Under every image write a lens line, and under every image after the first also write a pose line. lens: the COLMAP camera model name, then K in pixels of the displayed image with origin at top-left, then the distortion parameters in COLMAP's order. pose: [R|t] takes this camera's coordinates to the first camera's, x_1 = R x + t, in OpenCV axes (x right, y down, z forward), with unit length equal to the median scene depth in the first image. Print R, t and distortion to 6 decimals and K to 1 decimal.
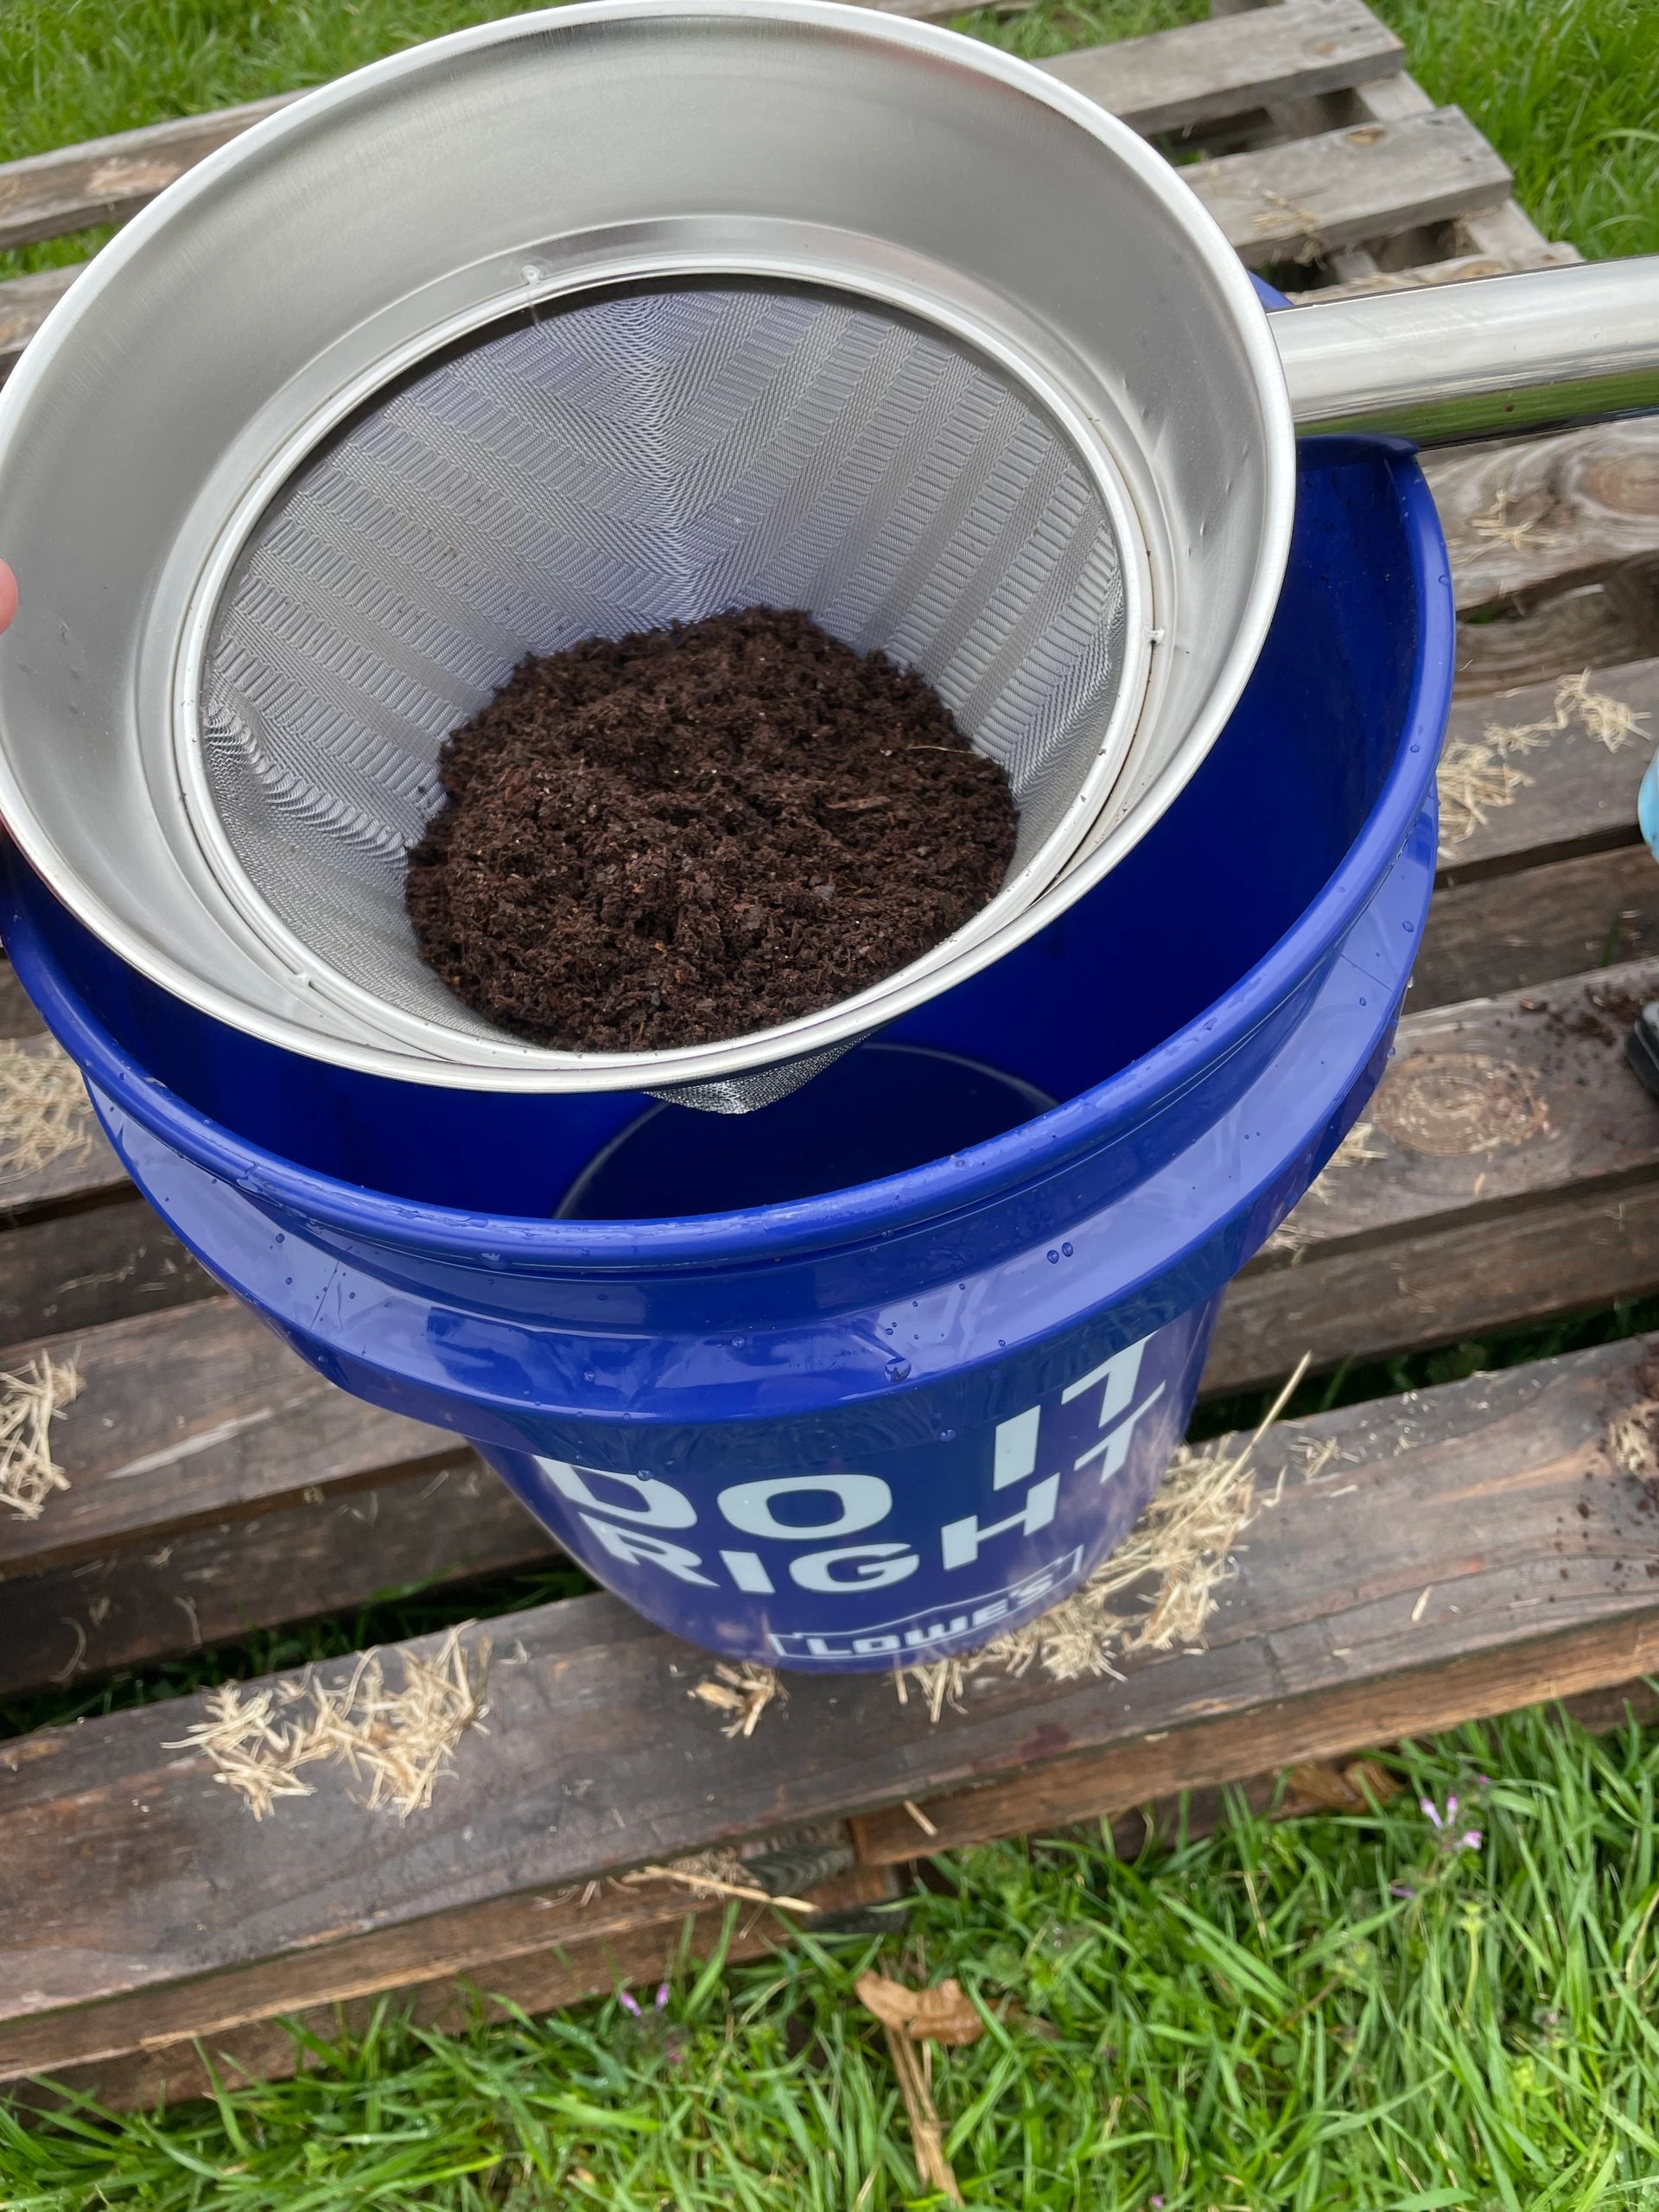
lens RADIAL K [[1689.8, 0, 834.7], [0, 1689.8, 1115.8], [0, 0, 1]] dist [0.001753, -0.038587]
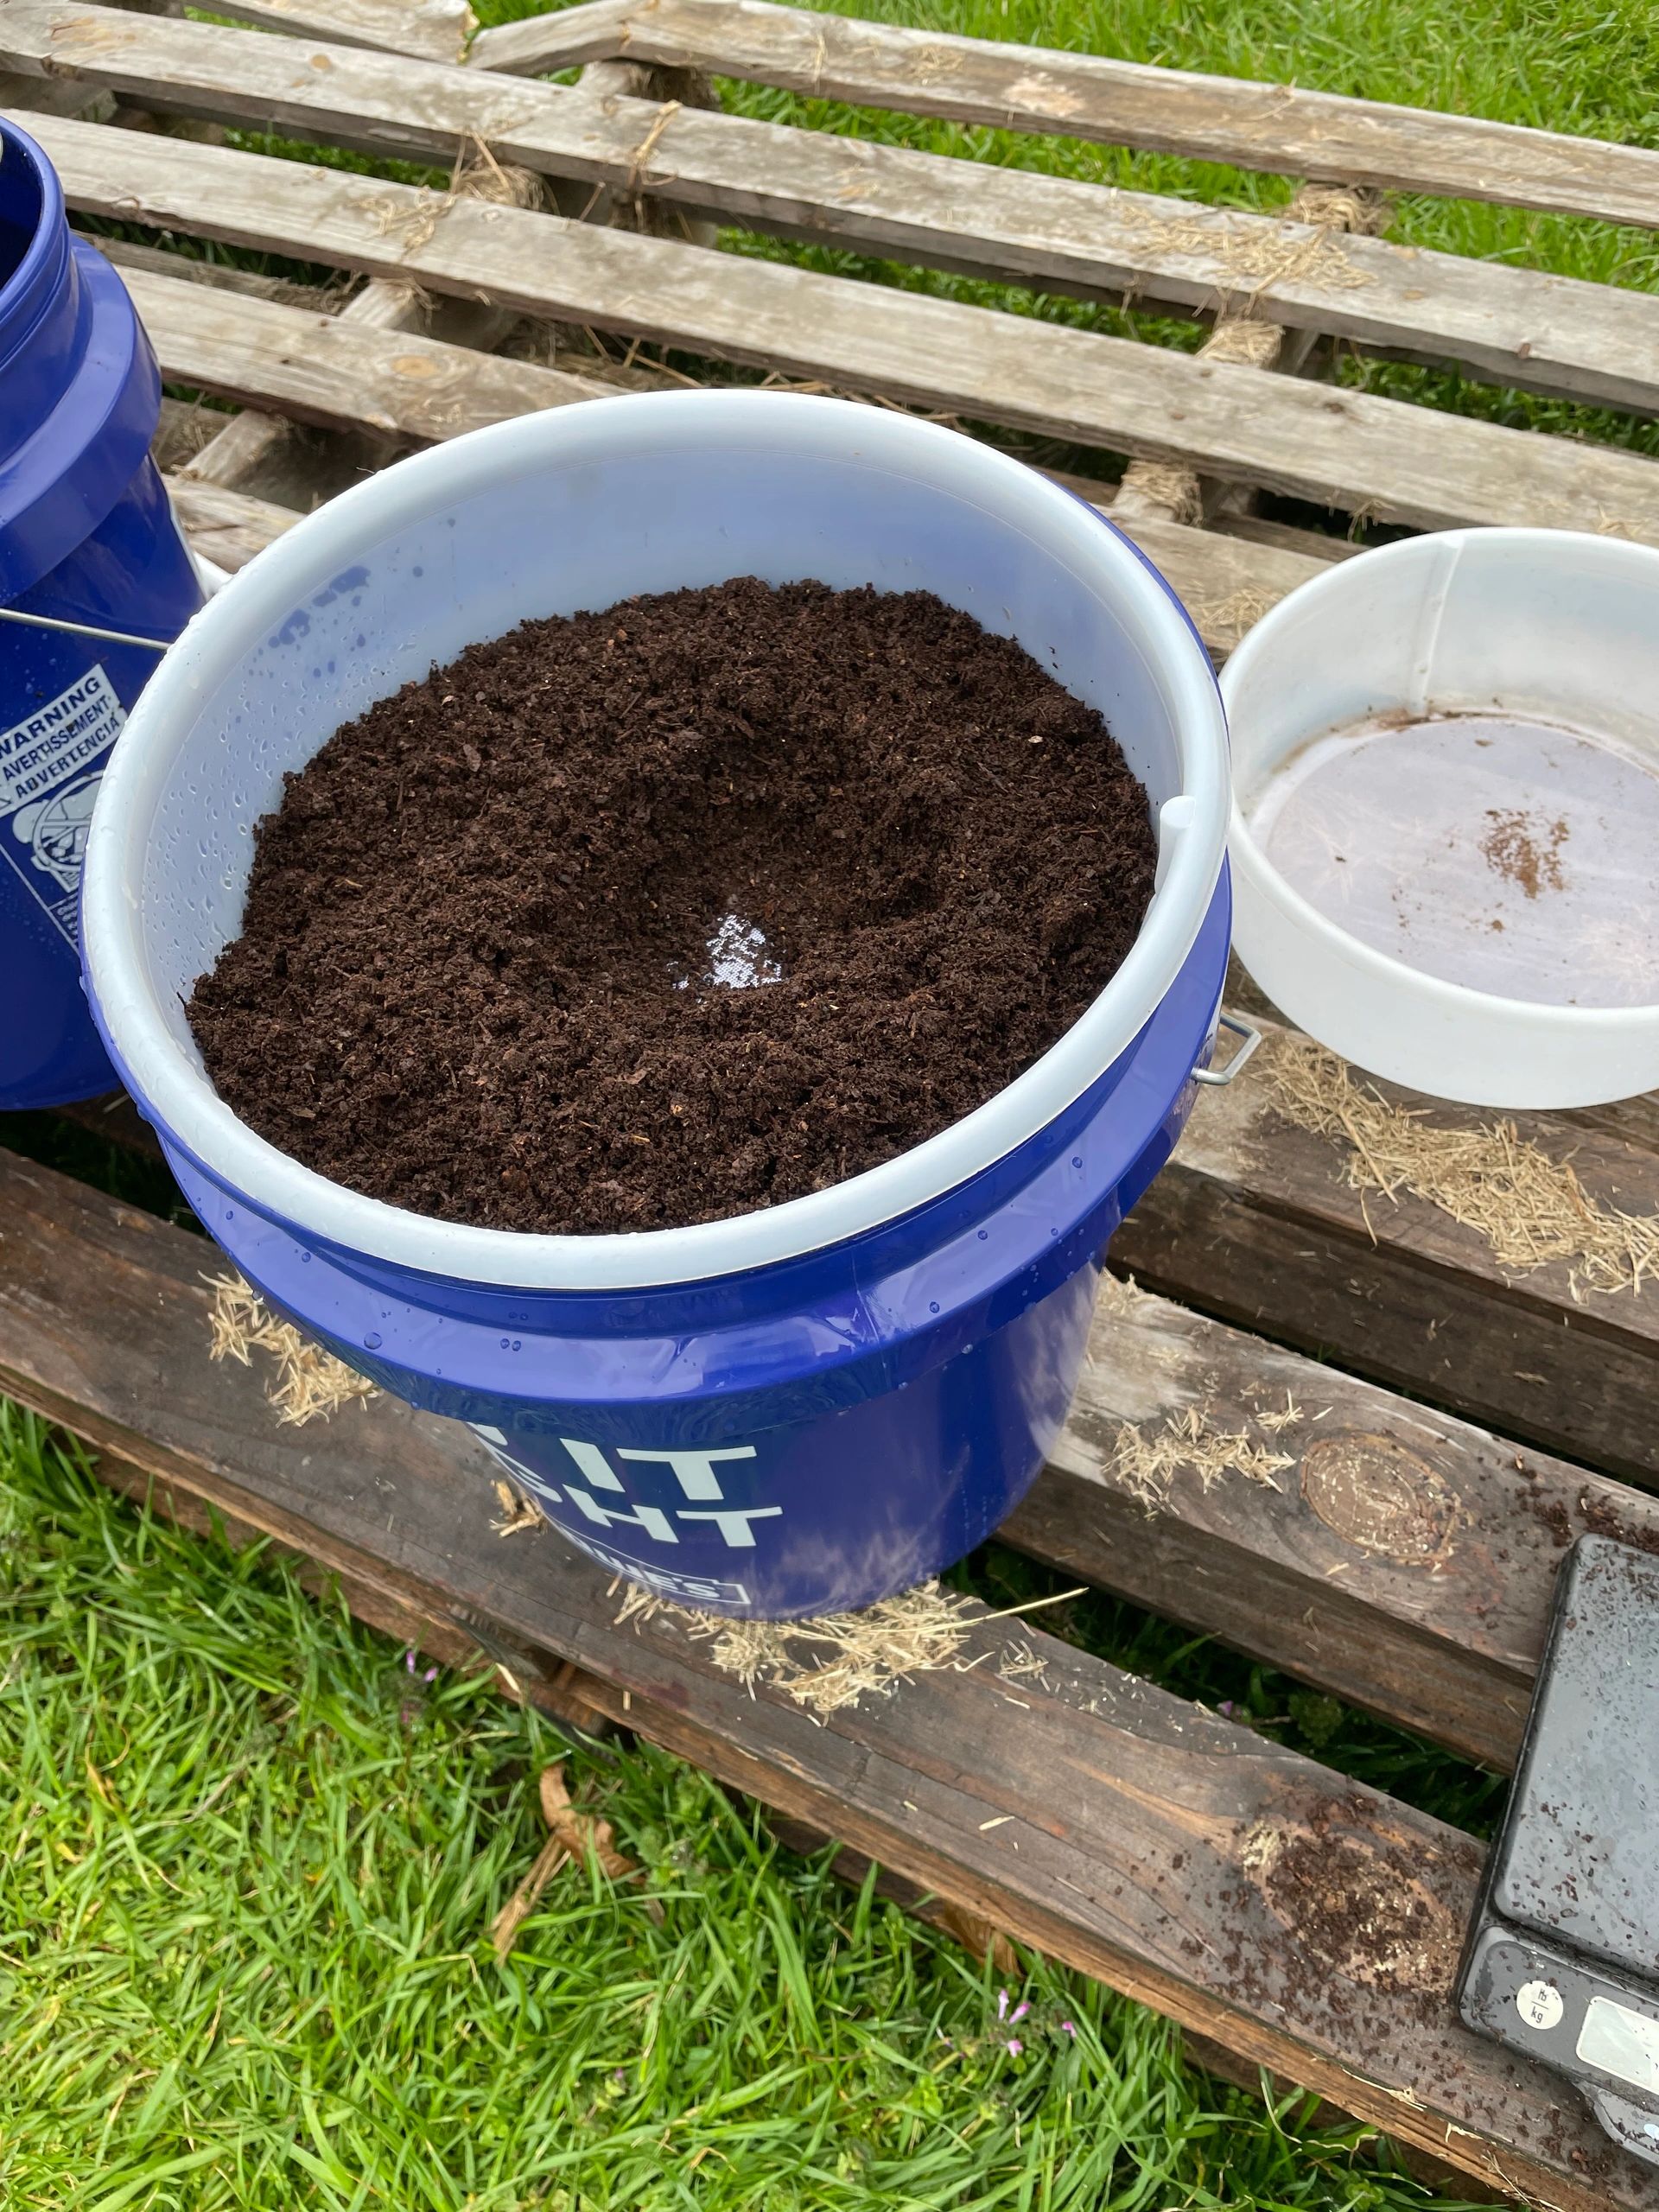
lens RADIAL K [[1689.8, 0, 841.5], [0, 1689.8, 1099.1], [0, 0, 1]] dist [0.001753, -0.038587]
pose [[0.778516, 0.550369, -0.301673, 0.333257], [-0.529722, 0.833985, 0.154480, -0.223036], [0.336612, 0.039538, 0.940813, -0.102636]]
